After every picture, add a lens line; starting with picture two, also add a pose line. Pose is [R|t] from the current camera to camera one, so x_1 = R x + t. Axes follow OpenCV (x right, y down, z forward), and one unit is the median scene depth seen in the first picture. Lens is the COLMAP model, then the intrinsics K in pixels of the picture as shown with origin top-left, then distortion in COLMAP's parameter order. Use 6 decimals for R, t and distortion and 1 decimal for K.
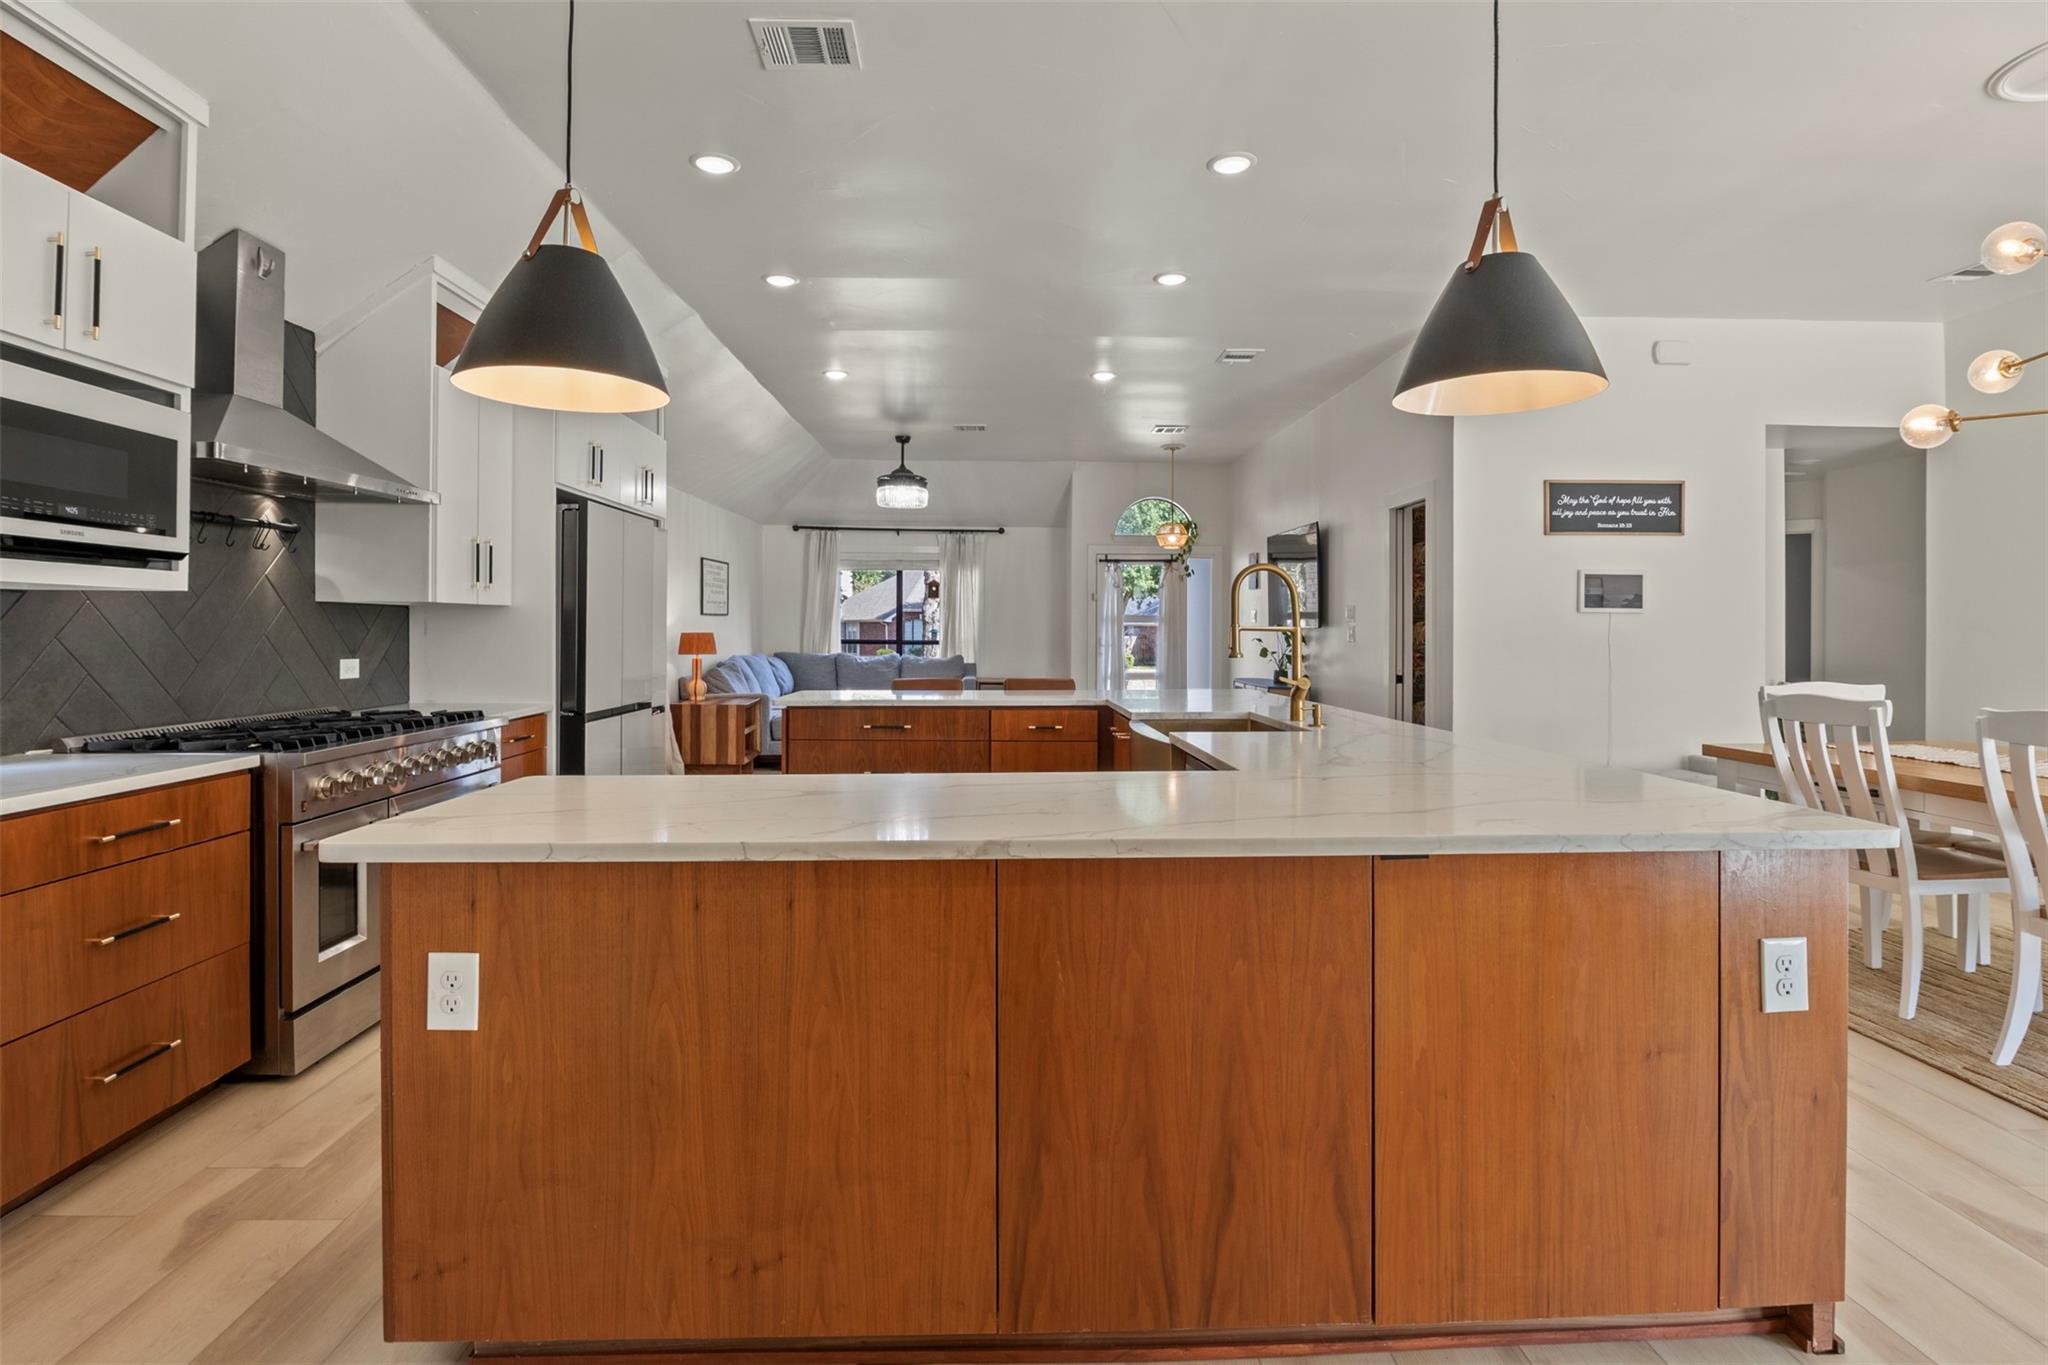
lens RADIAL K [[1038.9, 0, 1018.3], [0, 1038.9, 619.3], [0, 0, 1]] dist [-0.004394, -0.010242]
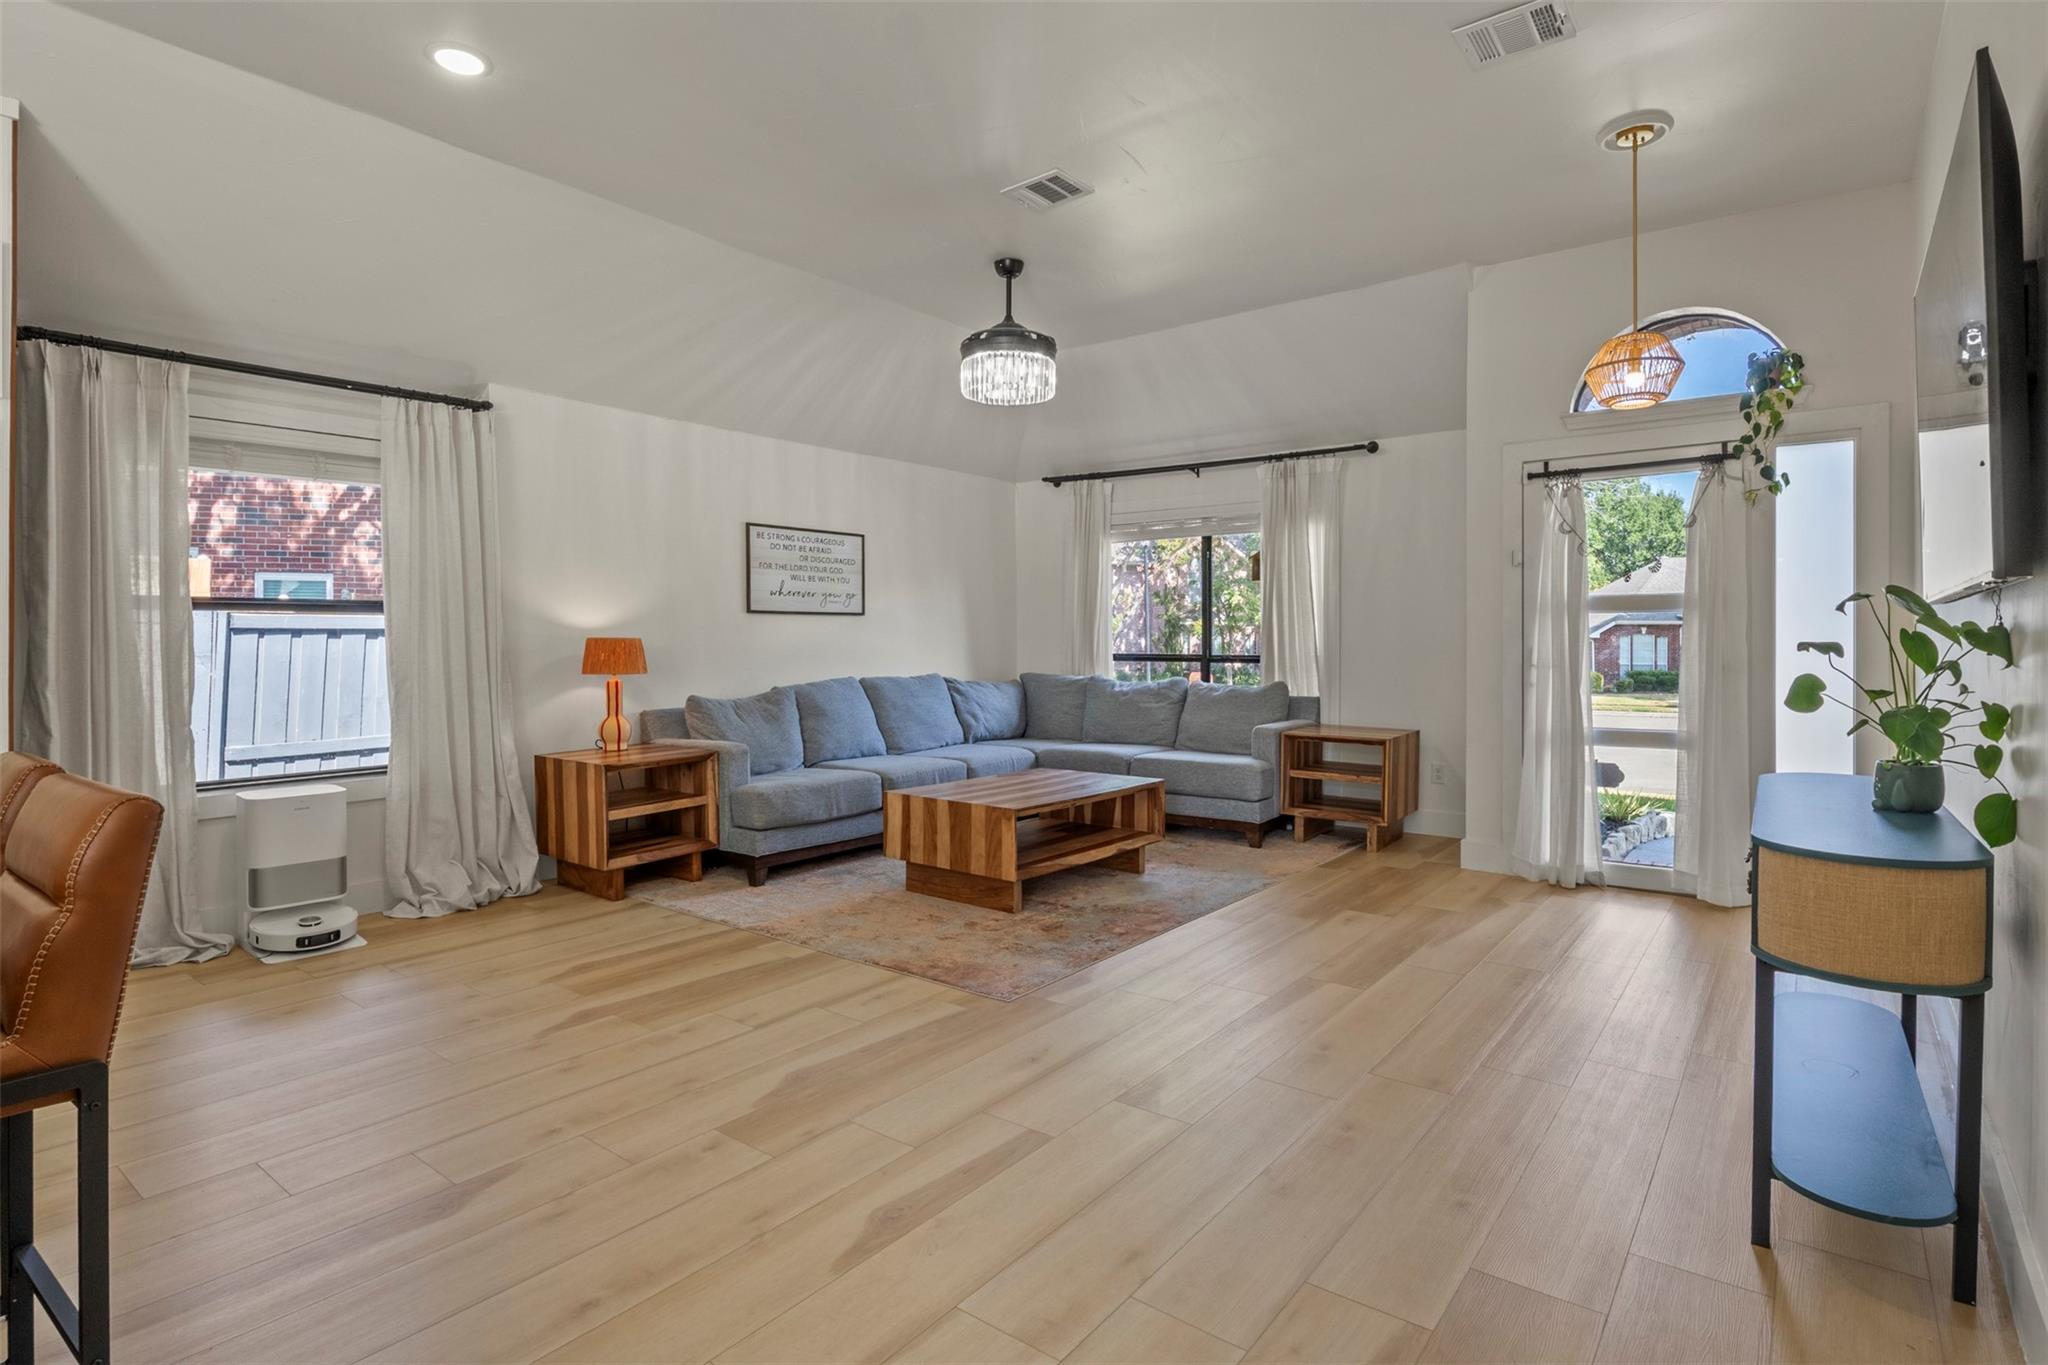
lens RADIAL K [[1033.4, 0, 1014.9], [0, 1033.4, 649.0], [0, 0, 1]] dist [-0.006942, -0.000905]
pose [[0.767594, -0.003152, -0.640929, 0.367838], [0.008831, 0.999945, 0.005658, 0.025572], [0.640876, -0.010003, 0.767579, 0.984457]]
